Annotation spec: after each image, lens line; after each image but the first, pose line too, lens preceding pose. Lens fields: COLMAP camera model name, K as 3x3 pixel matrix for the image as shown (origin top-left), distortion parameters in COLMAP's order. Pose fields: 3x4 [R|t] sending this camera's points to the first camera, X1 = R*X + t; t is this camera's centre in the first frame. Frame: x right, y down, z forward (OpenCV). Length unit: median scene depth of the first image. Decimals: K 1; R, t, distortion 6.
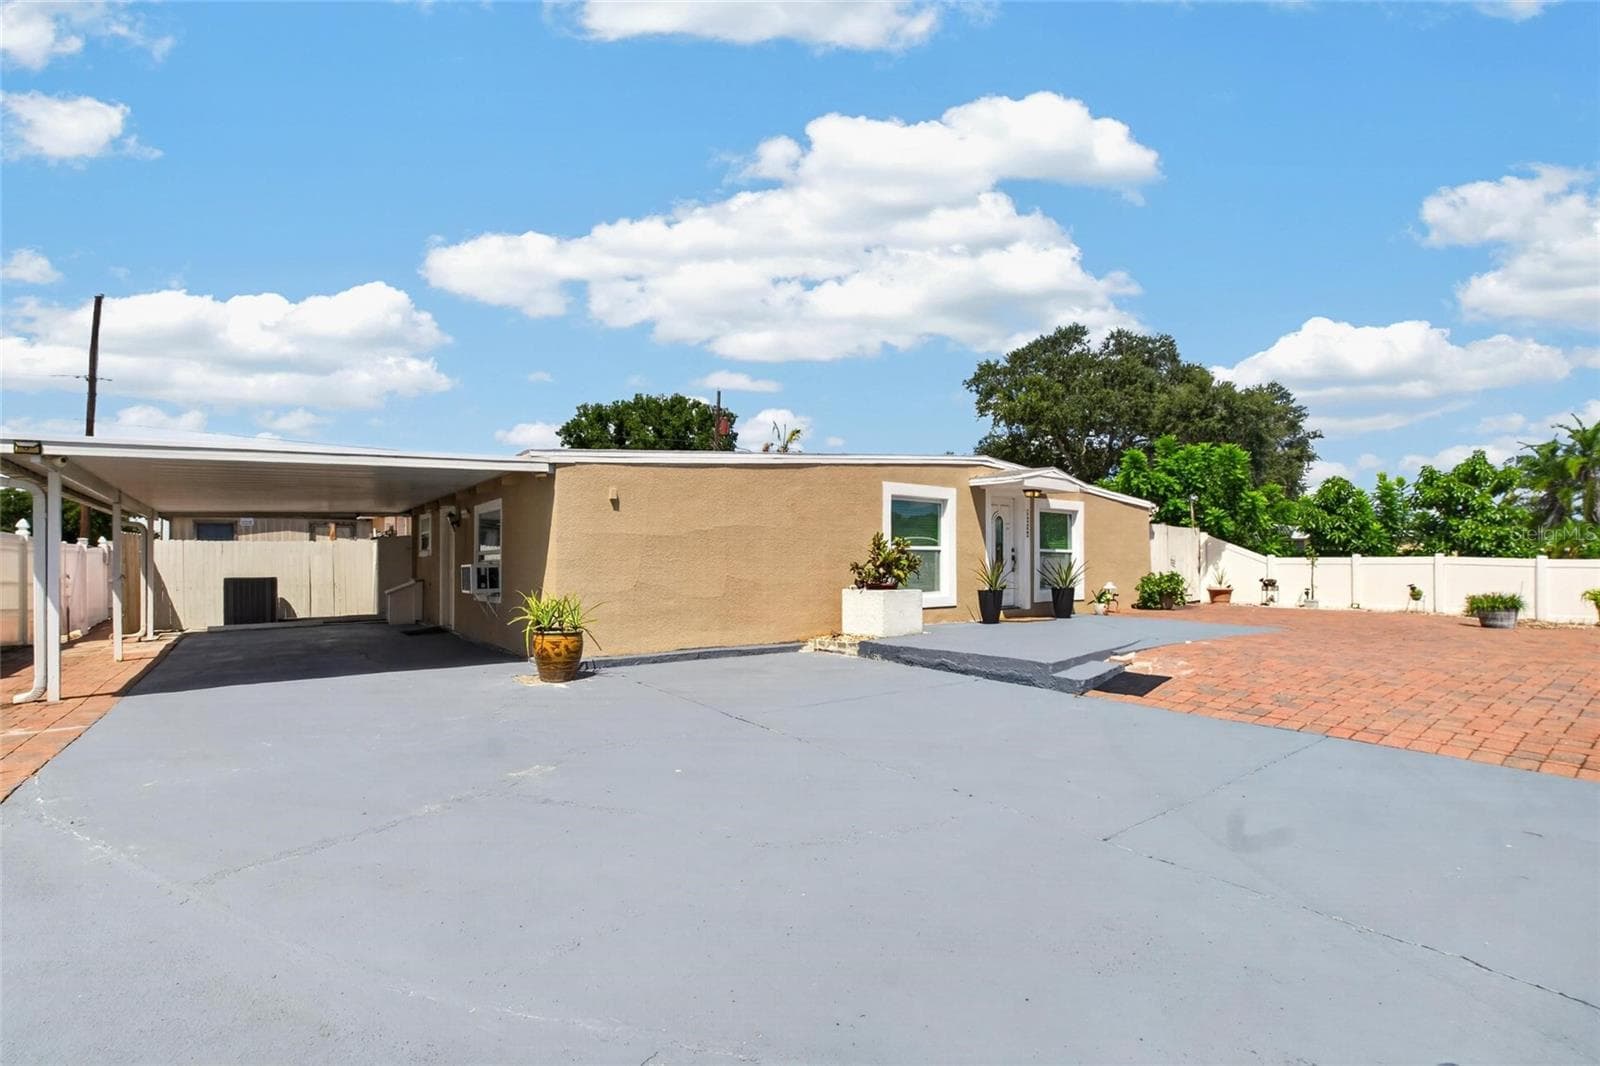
lens RADIAL K [[735.1, 0, 808.9], [0, 735.1, 556.2], [0, 0, 1]] dist [-0.025178, 0.000465]
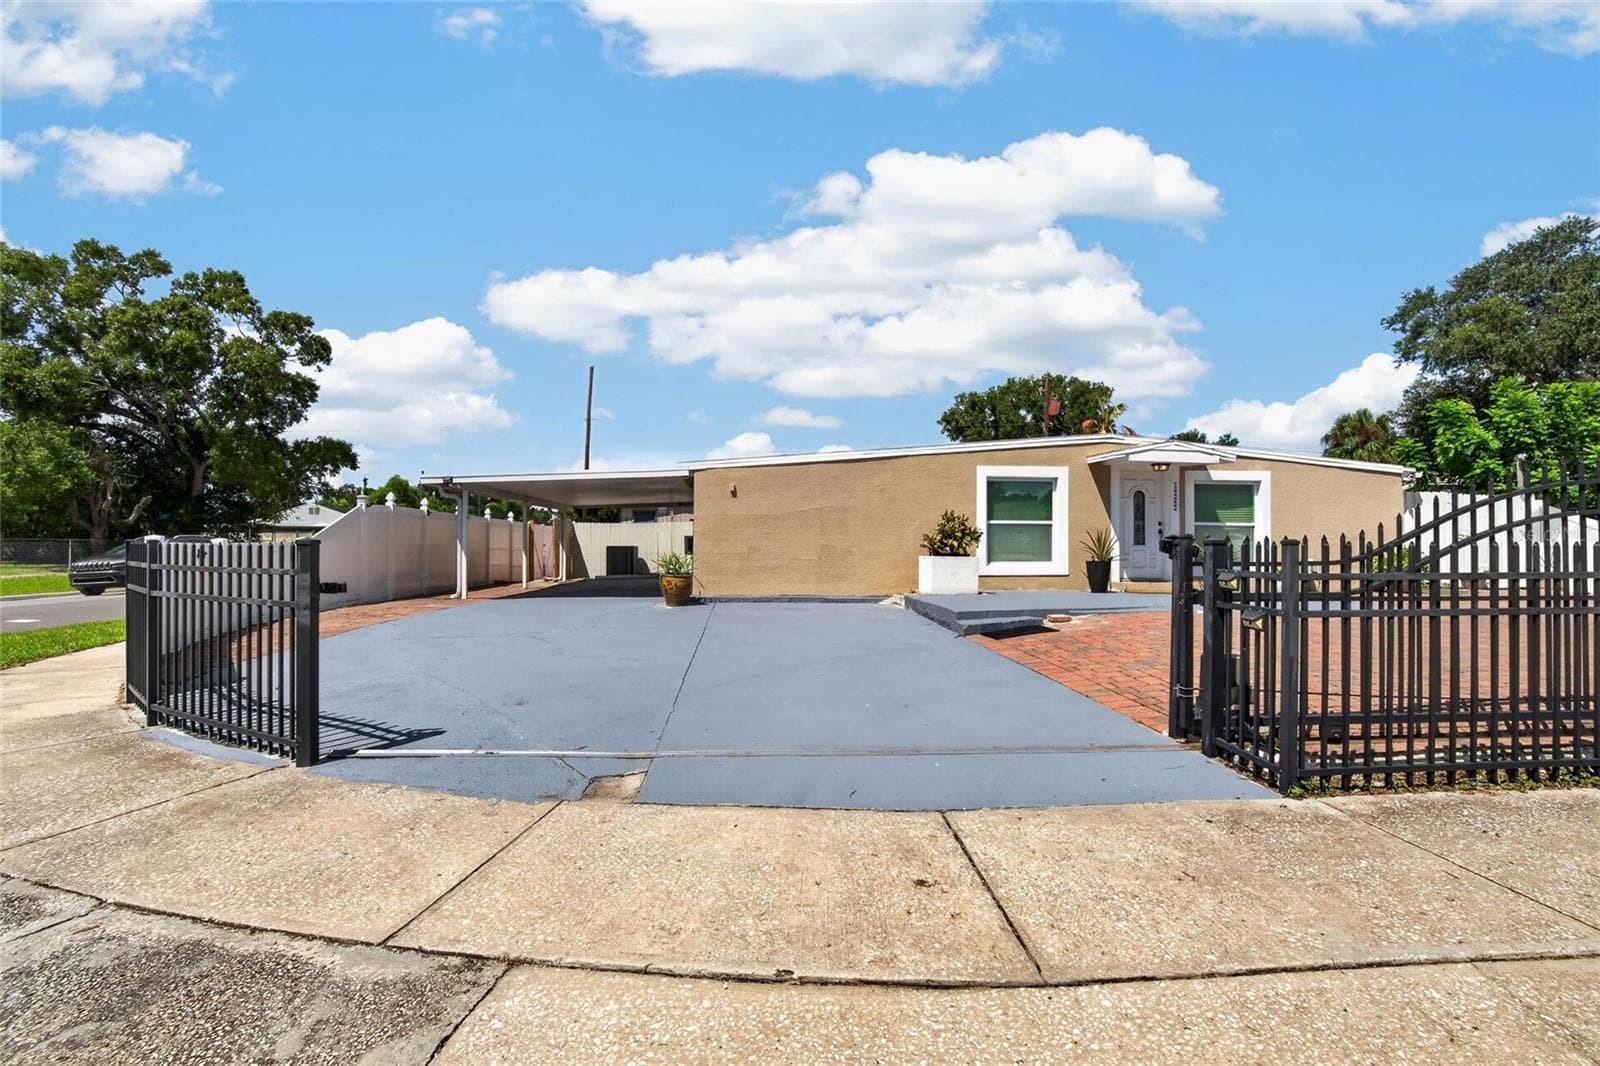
lens RADIAL K [[741.1, 0, 794.0], [0, 741.1, 534.3], [0, 0, 1]] dist [-0.031633, -0.000358]
pose [[0.826976, -0.002515, -0.562232, 0.462568], [0.000281, 0.999992, -0.004061, 0.011032], [0.562238, 0.003200, 0.826970, -0.120948]]
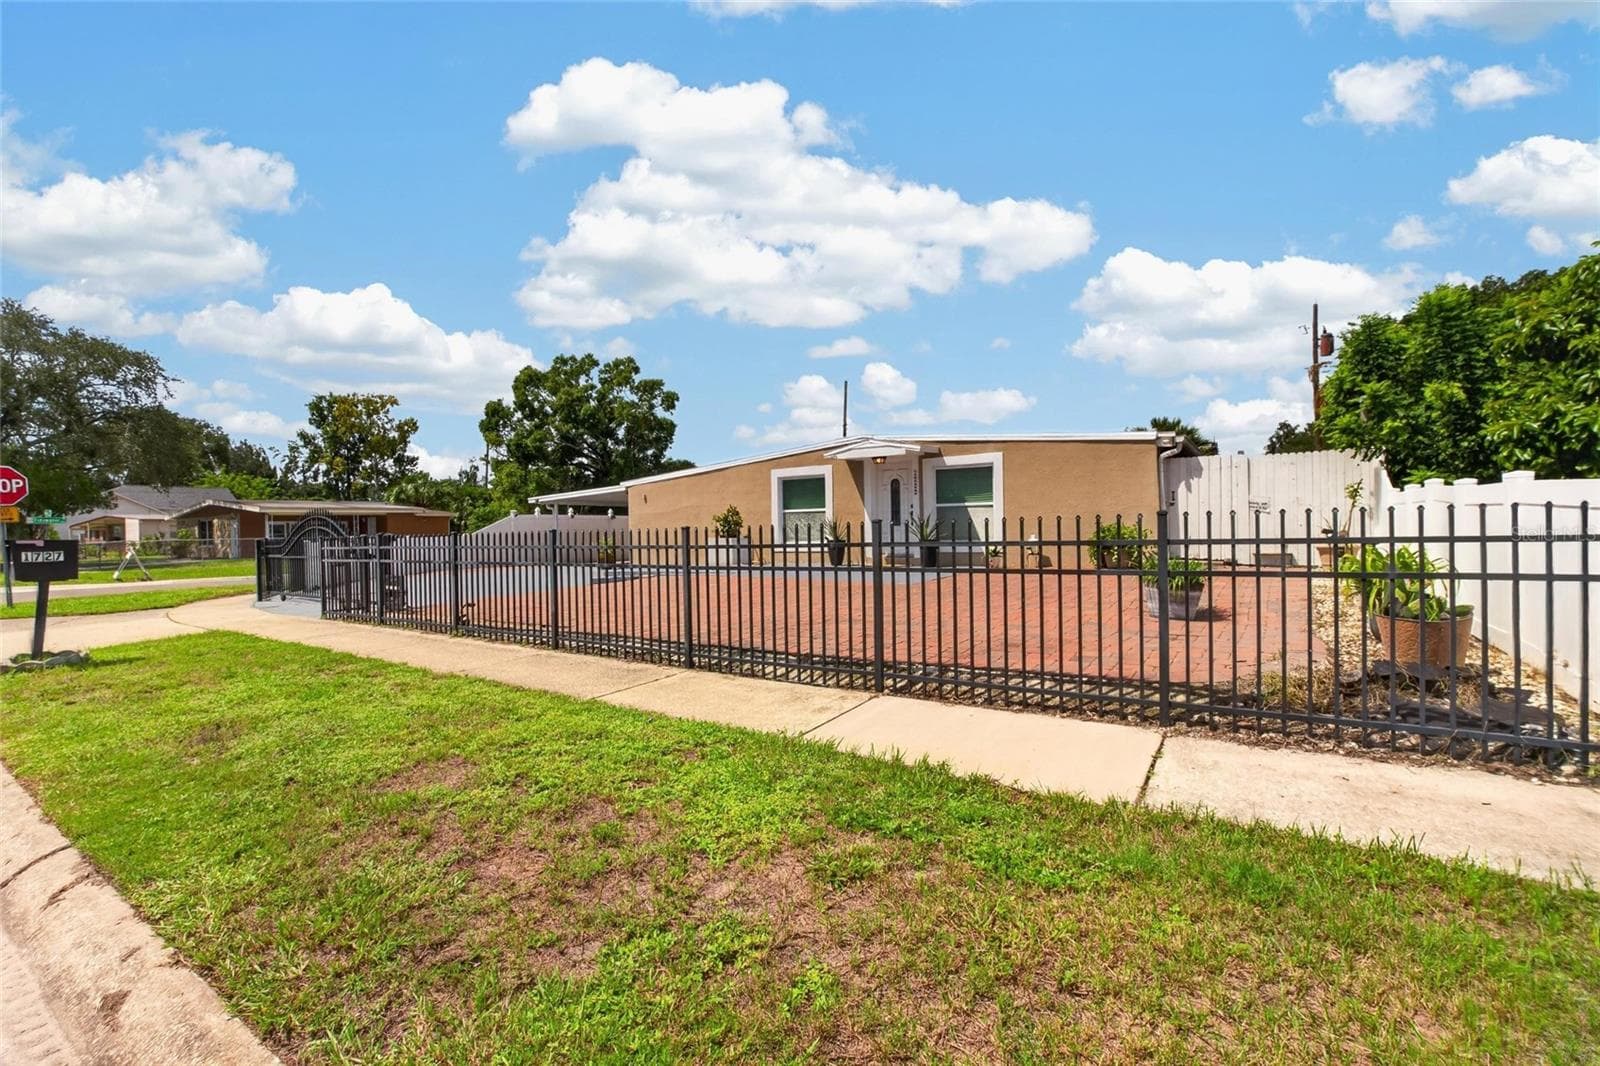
lens RADIAL K [[718.3, 0, 793.0], [0, 718.3, 525.3], [0, 0, 1]] dist [-0.025784, 0.000117]
pose [[0.278551, 0.000084, -0.960422, 1.402885], [0.031630, 0.999457, 0.009261, 0.004290], [0.959901, -0.032958, 0.278397, 0.547144]]
